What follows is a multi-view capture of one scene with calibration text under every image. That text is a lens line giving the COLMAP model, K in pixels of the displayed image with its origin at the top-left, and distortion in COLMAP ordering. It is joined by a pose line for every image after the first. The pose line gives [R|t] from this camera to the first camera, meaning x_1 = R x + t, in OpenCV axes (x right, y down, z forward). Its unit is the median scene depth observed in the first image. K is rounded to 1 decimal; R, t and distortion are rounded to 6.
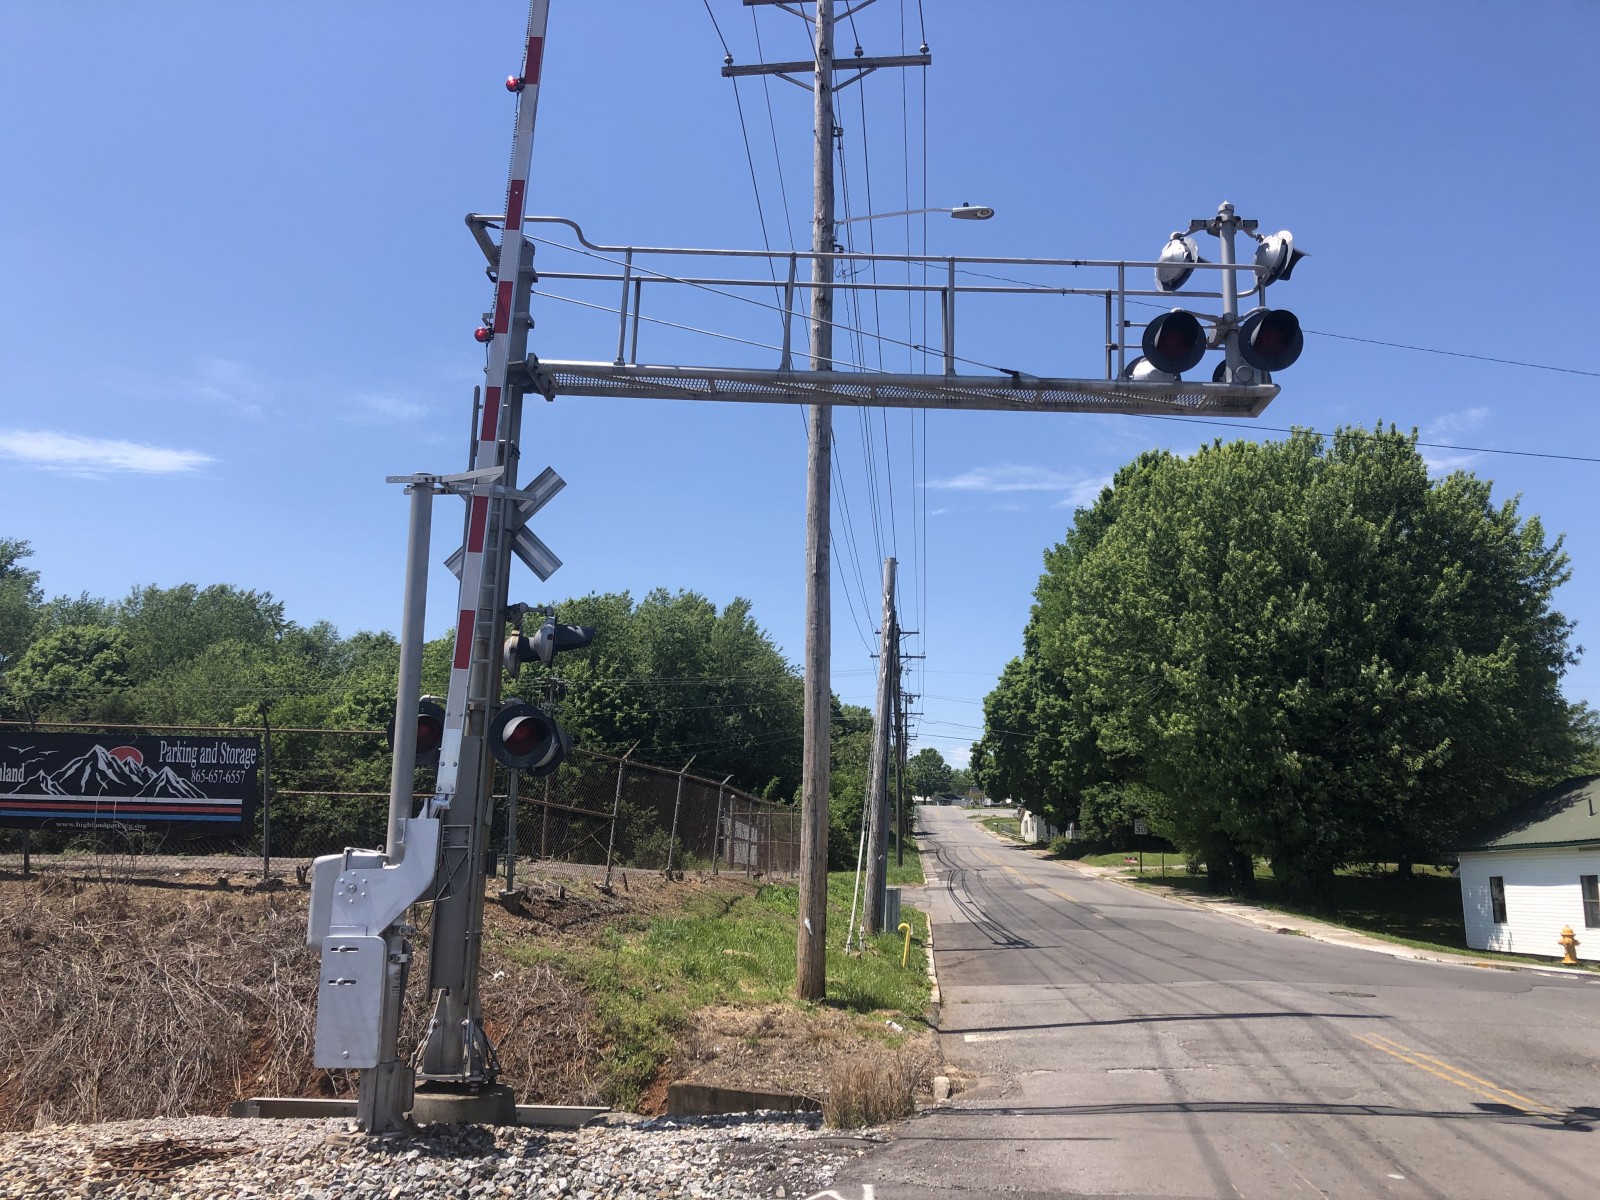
lens RADIAL K [[1379.7, 0, 763.6], [0, 1379.7, 602.6], [0, 0, 1]] dist [0.109293, -0.308859]
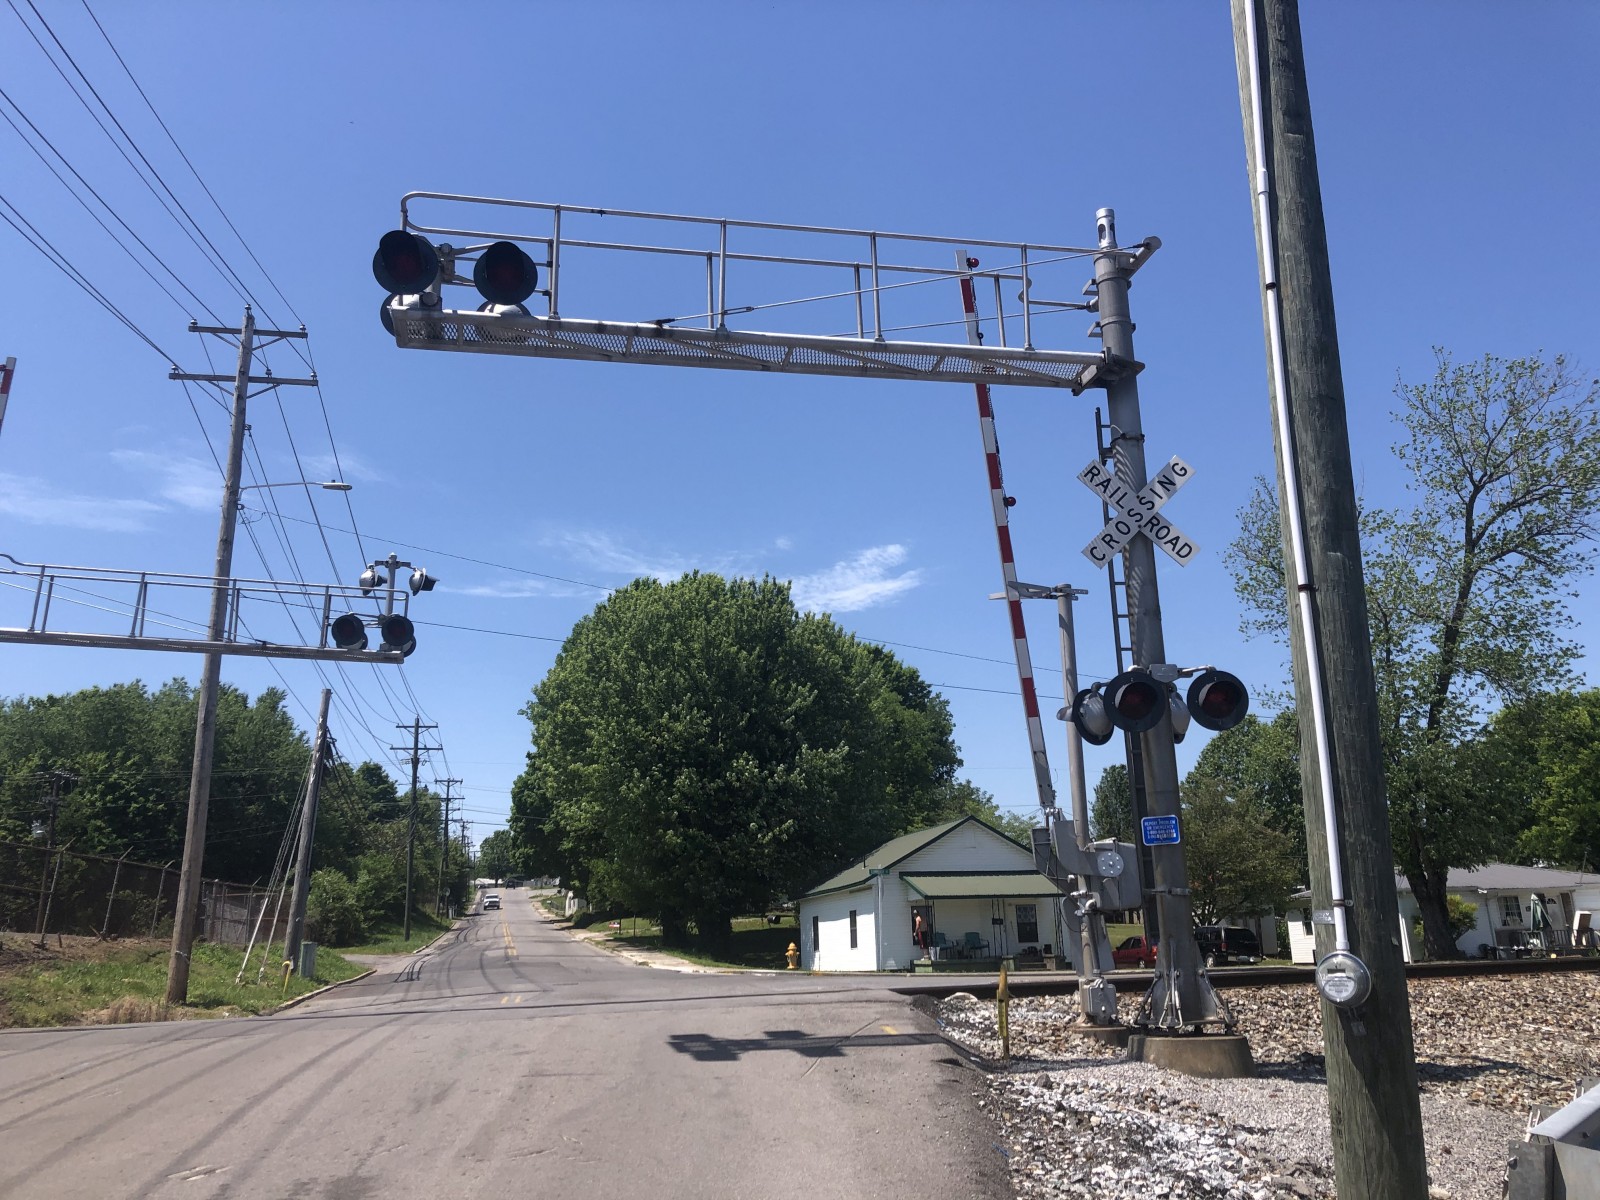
lens RADIAL K [[1366.8, 0, 840.8], [0, 1366.8, 554.3], [0, 0, 1]] dist [0.008148, -0.004802]
pose [[0.940632, 0.042727, 0.336727, 0.046231], [-0.011643, 0.995523, -0.093797, -0.018513], [-0.339228, 0.084308, 0.936919, -0.171029]]
